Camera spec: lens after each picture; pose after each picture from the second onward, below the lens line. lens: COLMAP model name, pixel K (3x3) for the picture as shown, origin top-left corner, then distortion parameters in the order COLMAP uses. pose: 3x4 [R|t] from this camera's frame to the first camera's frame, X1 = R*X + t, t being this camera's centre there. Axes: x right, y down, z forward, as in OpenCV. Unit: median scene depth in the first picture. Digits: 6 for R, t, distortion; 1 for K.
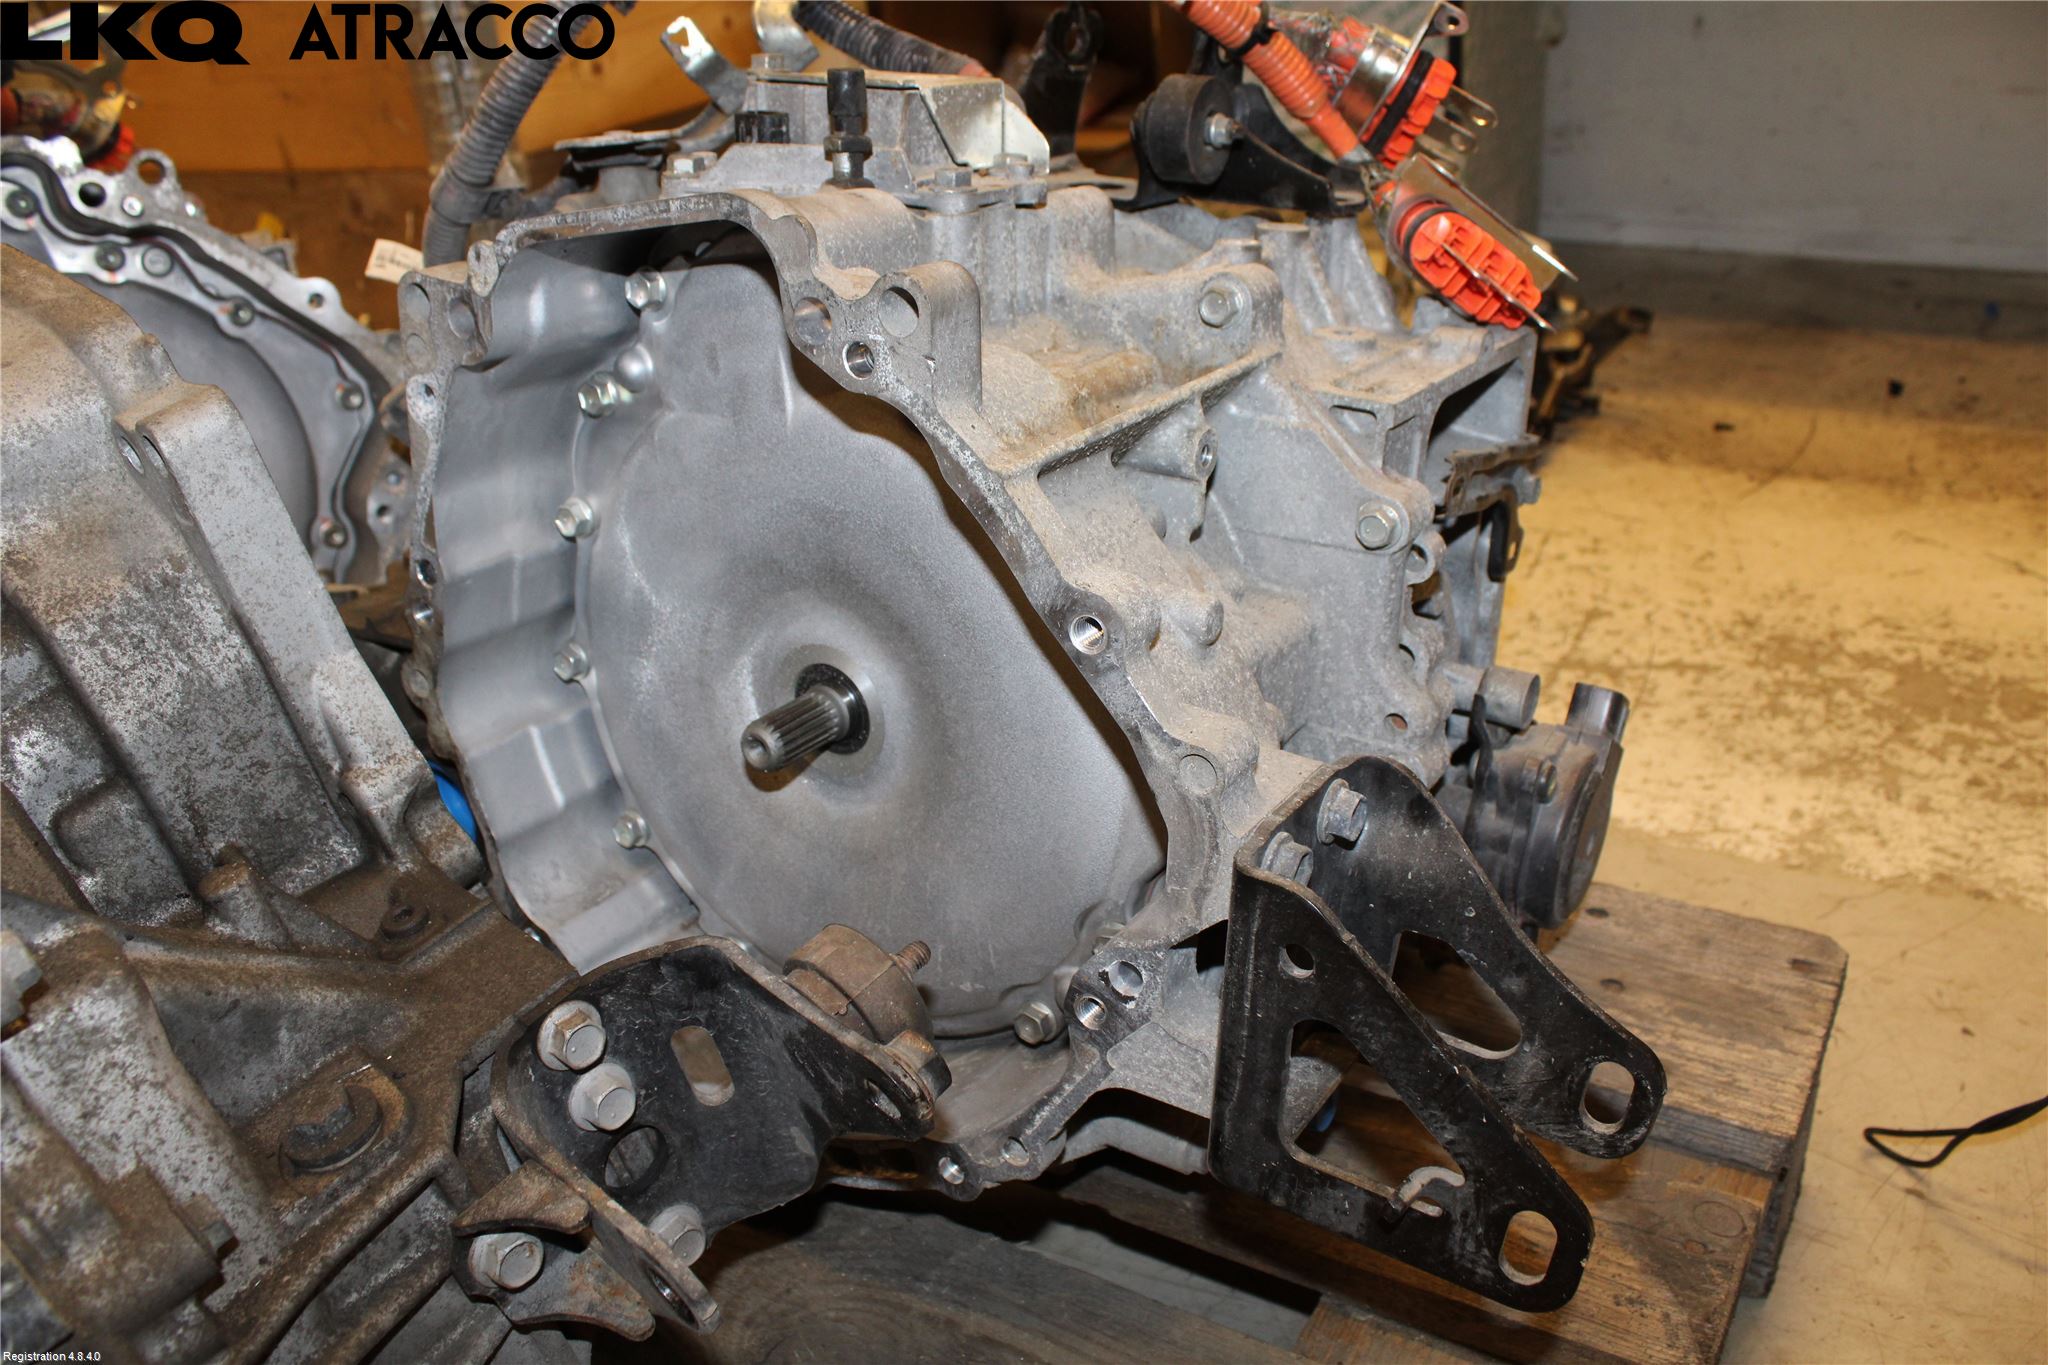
lens RADIAL K [[1645.6, 0, 1024.0], [0, 1645.6, 682.5], [0, 0, 1]] dist [-0.135784, 0.076556]
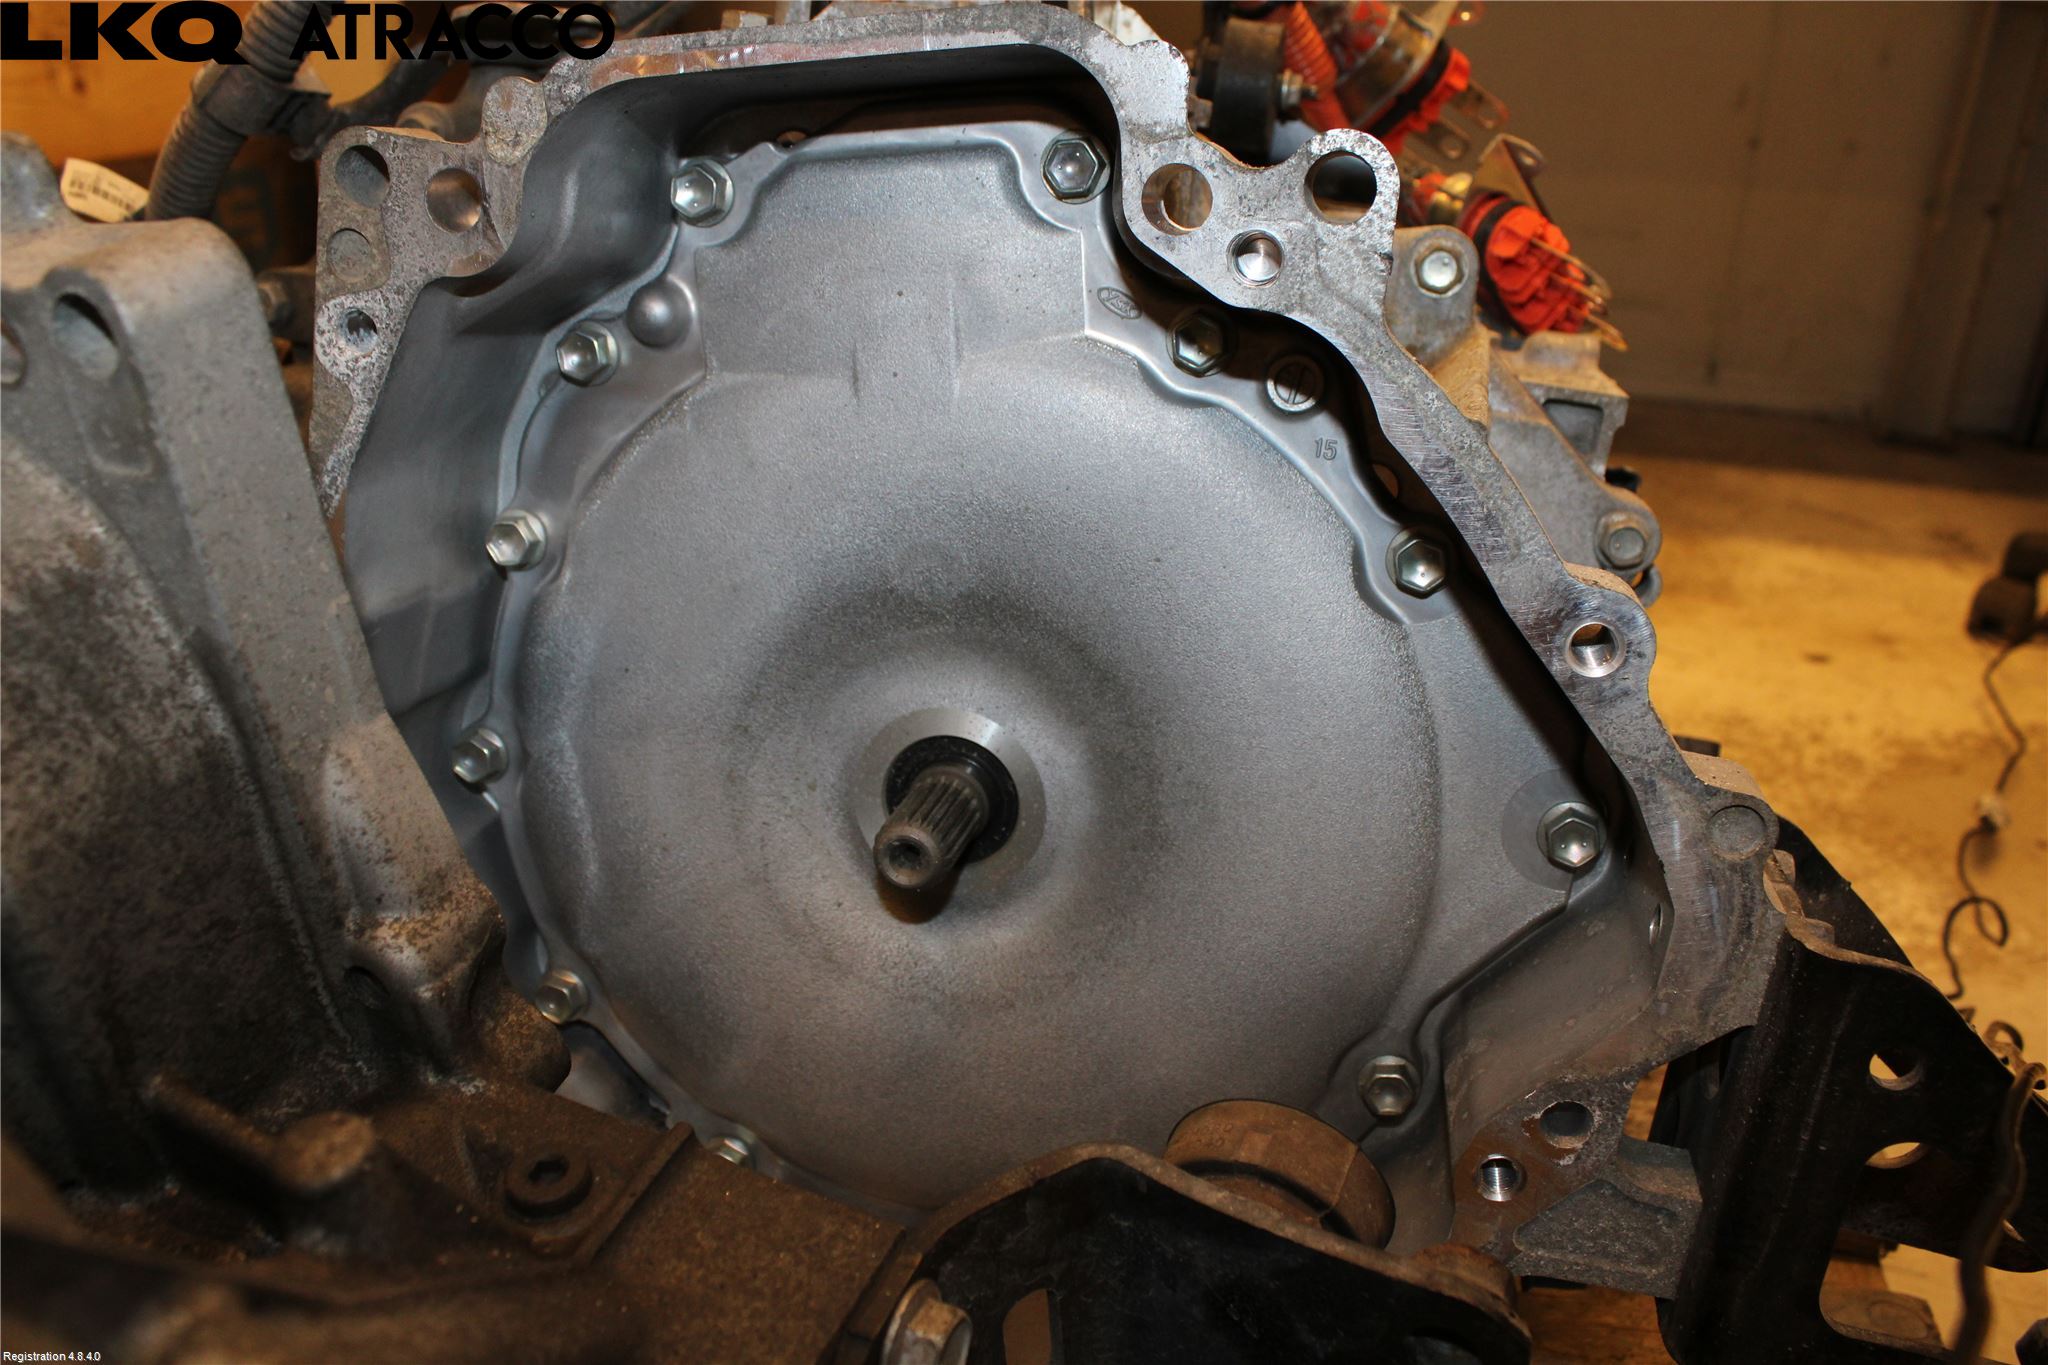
lens RADIAL K [[1645.6, 0, 1024.0], [0, 1645.6, 682.5], [0, 0, 1]] dist [-0.135784, 0.076556]
pose [[0.935947, -0.022746, 0.351406, -0.420245], [0.050145, 0.996351, -0.069068, 0.020581], [-0.348552, 0.082265, 0.933672, 0.398128]]
